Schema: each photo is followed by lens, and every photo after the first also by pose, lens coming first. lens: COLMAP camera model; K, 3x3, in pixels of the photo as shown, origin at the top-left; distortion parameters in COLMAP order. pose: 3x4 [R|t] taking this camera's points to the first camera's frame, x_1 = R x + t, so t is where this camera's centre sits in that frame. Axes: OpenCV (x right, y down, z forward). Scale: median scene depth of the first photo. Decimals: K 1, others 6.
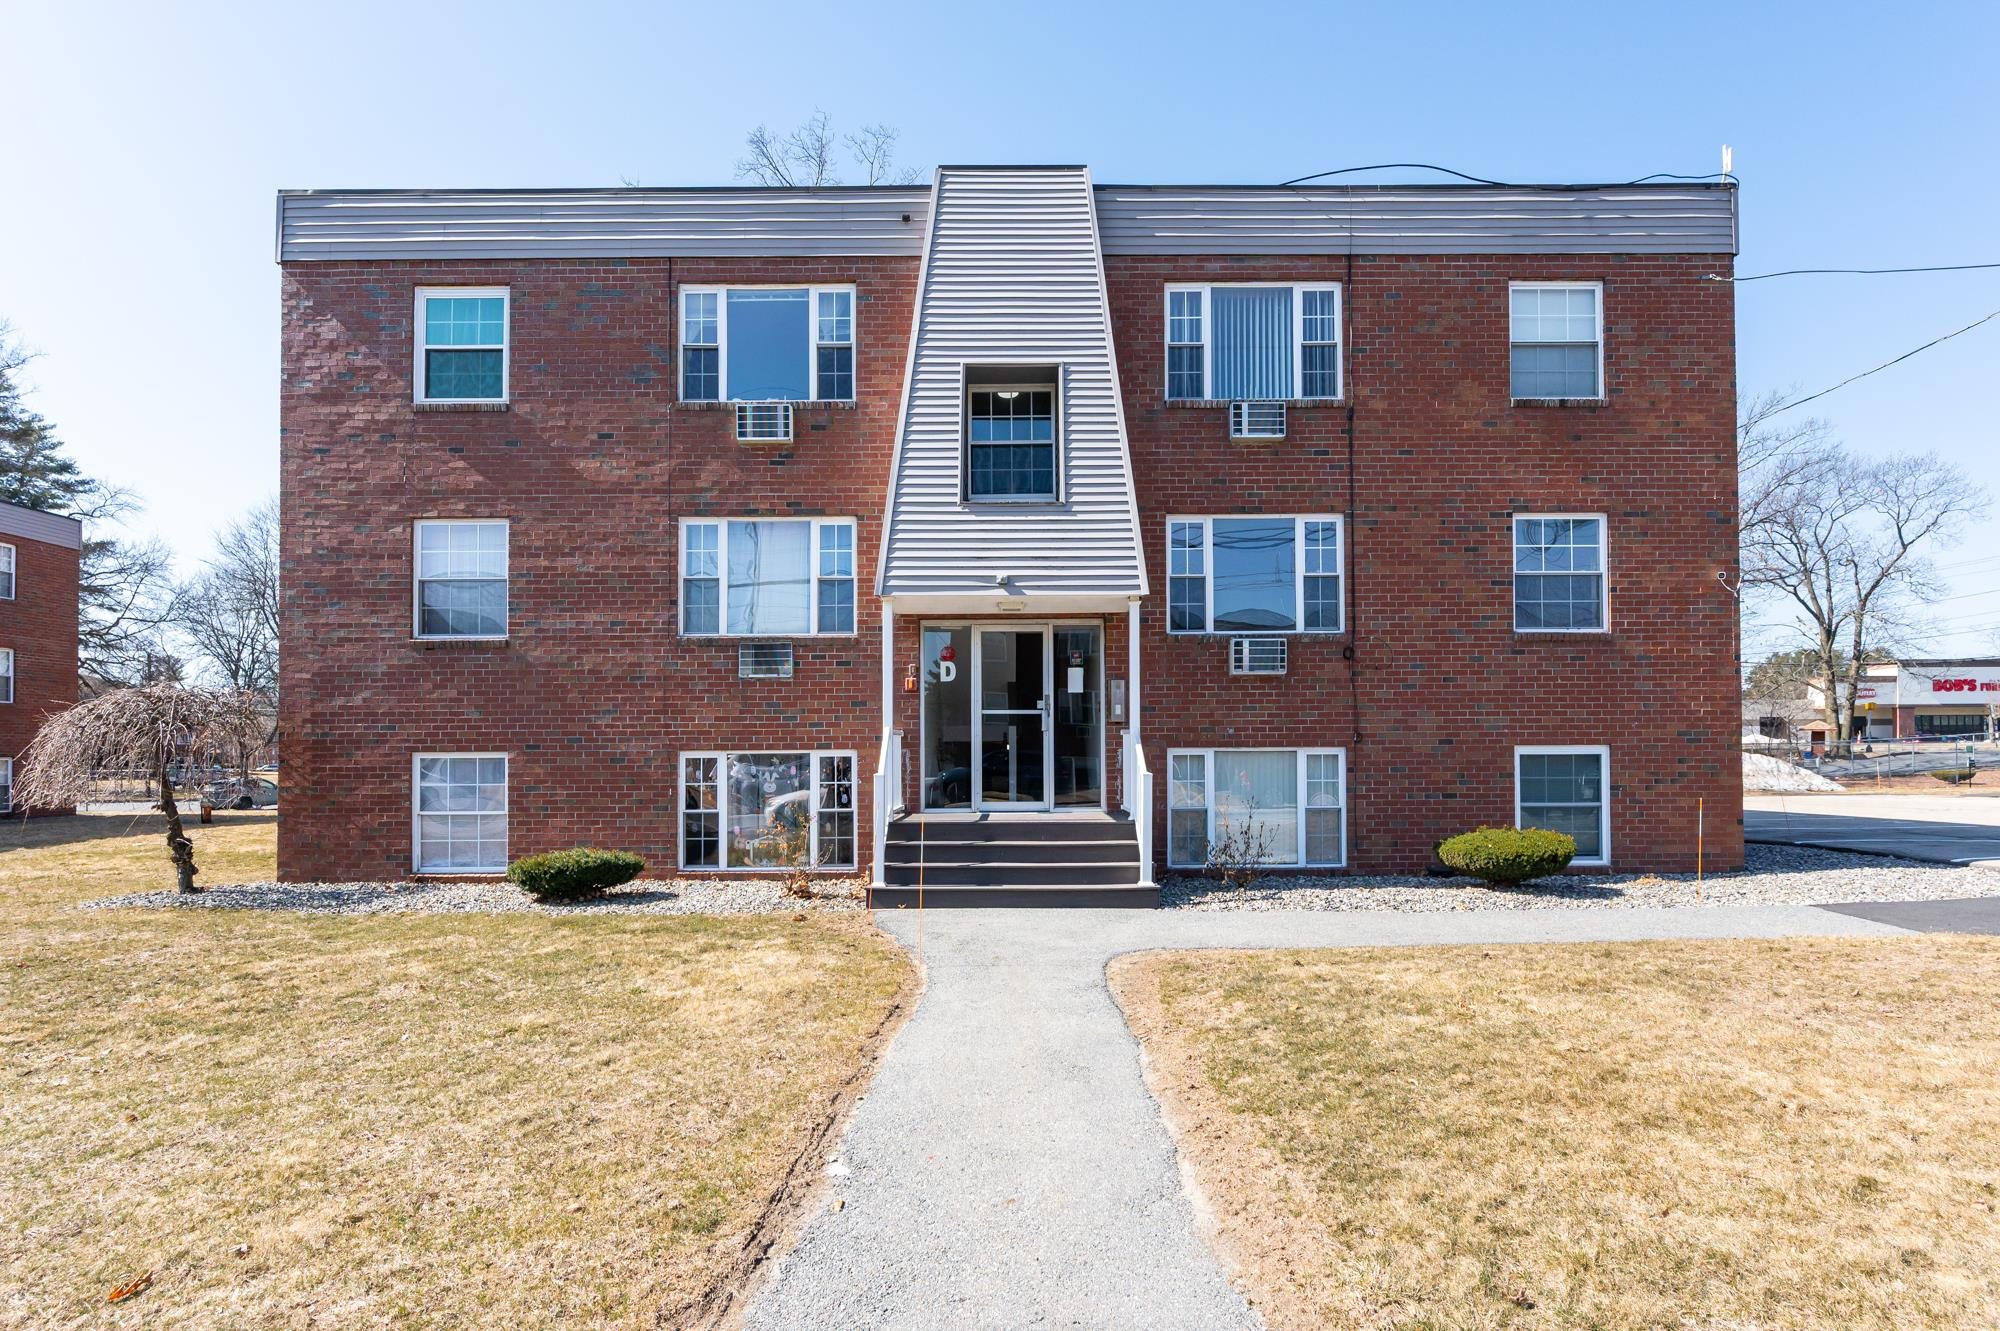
lens RADIAL K [[931.8, 0, 998.1], [0, 931.8, 752.3], [0, 0, 1]] dist [-0.002522, -0.000414]
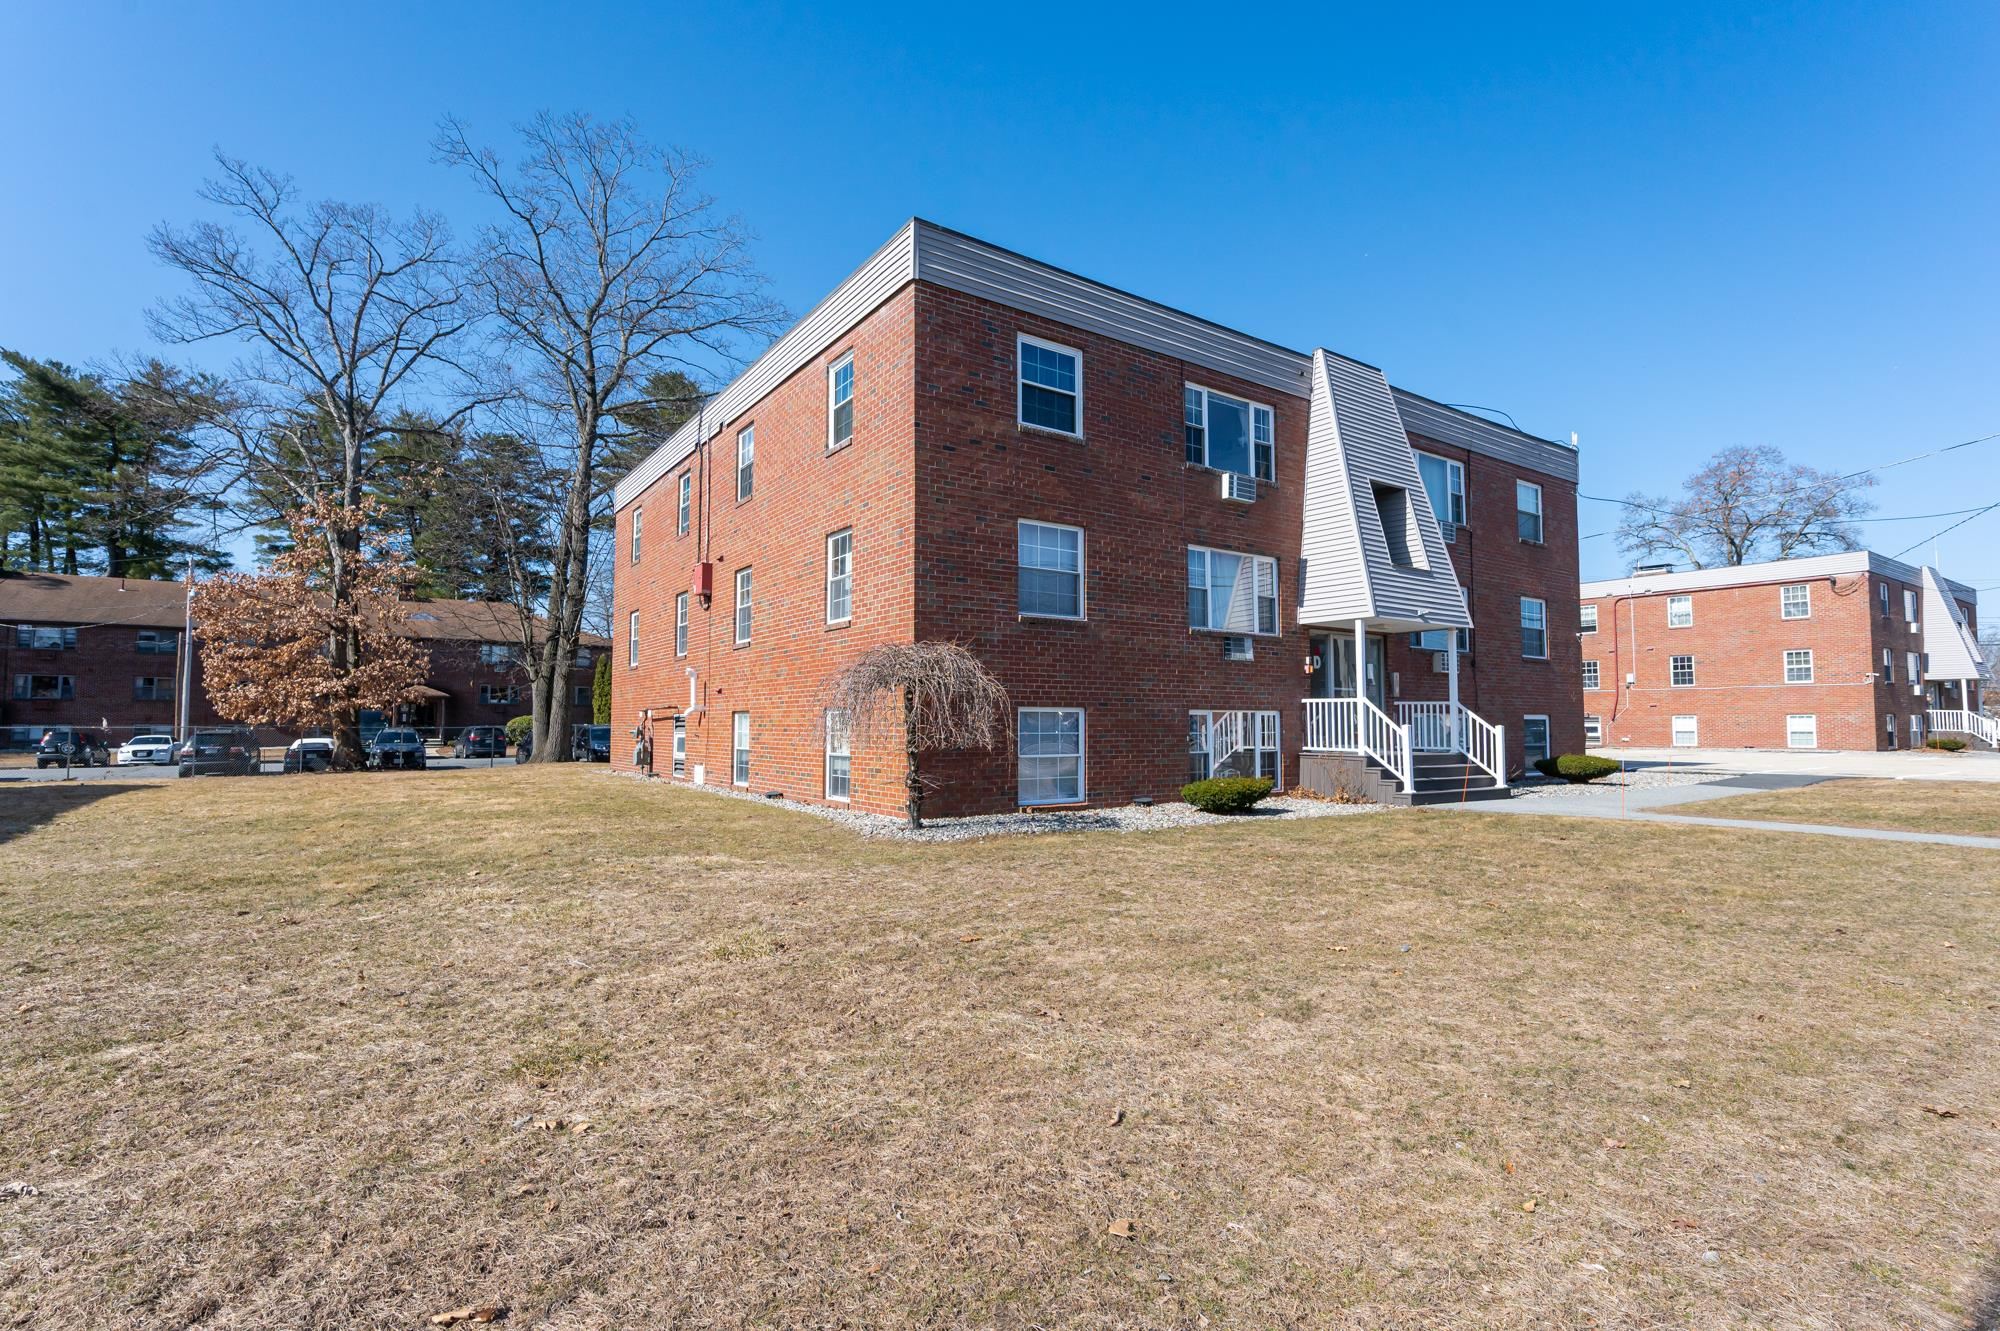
lens RADIAL K [[936.9, 0, 1000.0], [0, 936.9, 665.5], [0, 0, 1]] dist [0.000167, 0.000007]
pose [[0.824366, 0.043773, 0.564362, -1.453518], [-0.018286, 0.998545, -0.050739, 0.009687], [-0.565762, 0.031508, 0.823967, -0.003003]]
